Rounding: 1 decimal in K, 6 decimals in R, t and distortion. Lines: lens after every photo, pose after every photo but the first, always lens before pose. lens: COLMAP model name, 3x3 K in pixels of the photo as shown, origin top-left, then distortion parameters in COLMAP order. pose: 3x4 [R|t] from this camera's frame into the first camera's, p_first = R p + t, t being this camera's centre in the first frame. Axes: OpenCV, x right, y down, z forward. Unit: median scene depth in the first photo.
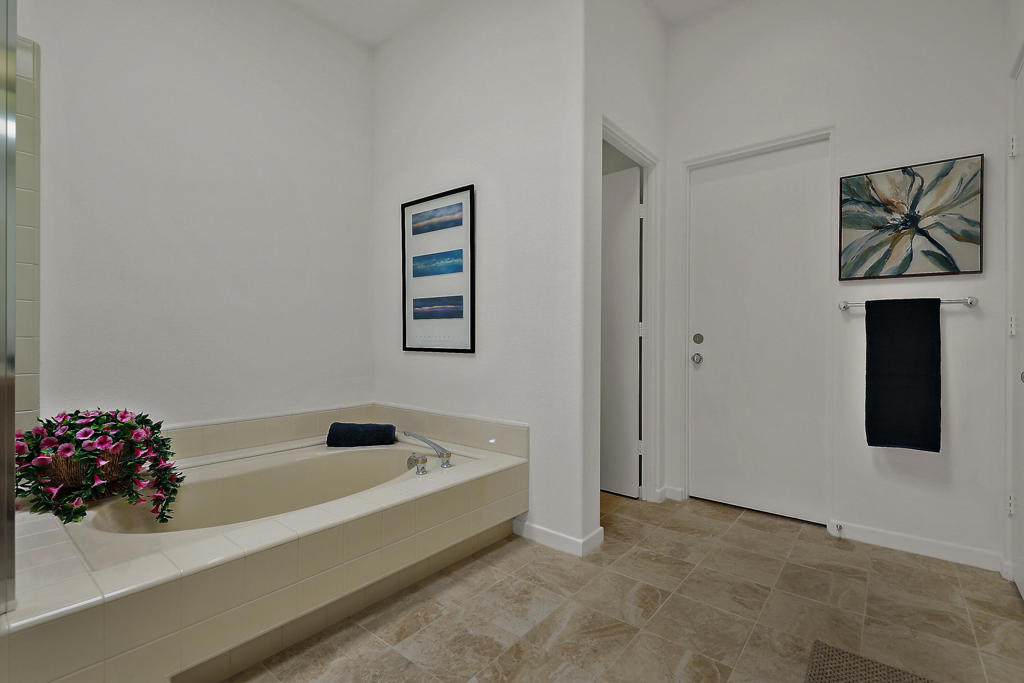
lens RADIAL K [[463.1, 0, 519.2], [0, 463.1, 342.8], [0, 0, 1]] dist [0.000526, -0.001652]
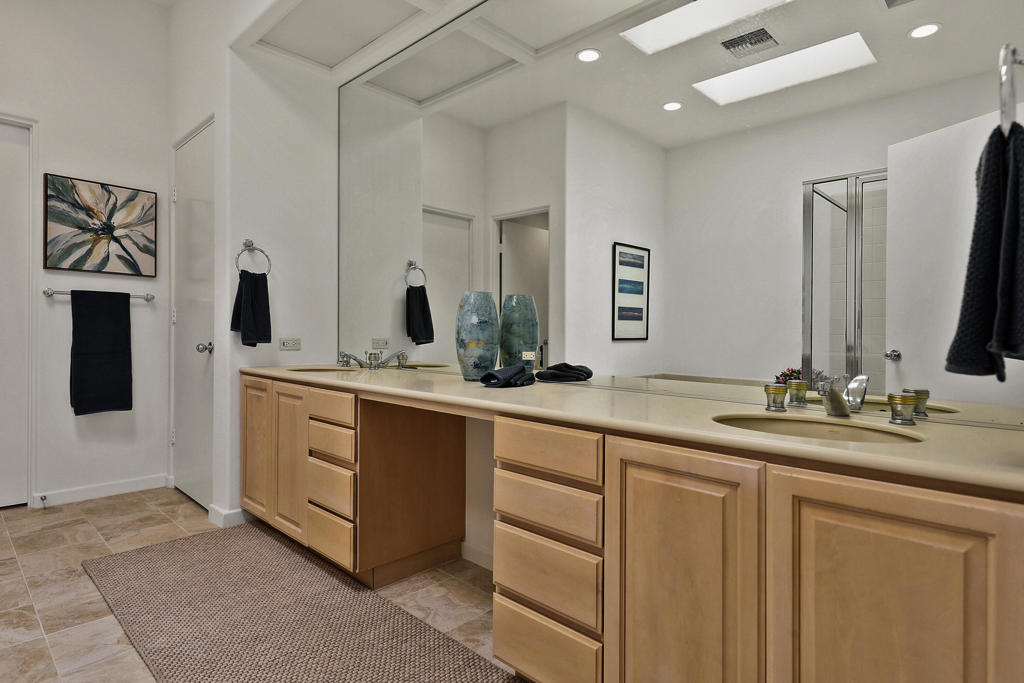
lens RADIAL K [[551.0, 0, 517.1], [0, 551.0, 335.5], [0, 0, 1]] dist [0.007832, 0.000842]
pose [[0.083819, -0.008918, 0.996441, -0.546998], [-0.006149, 0.999936, 0.009466, 0.002084], [-0.996462, -0.006921, 0.083759, -0.220672]]
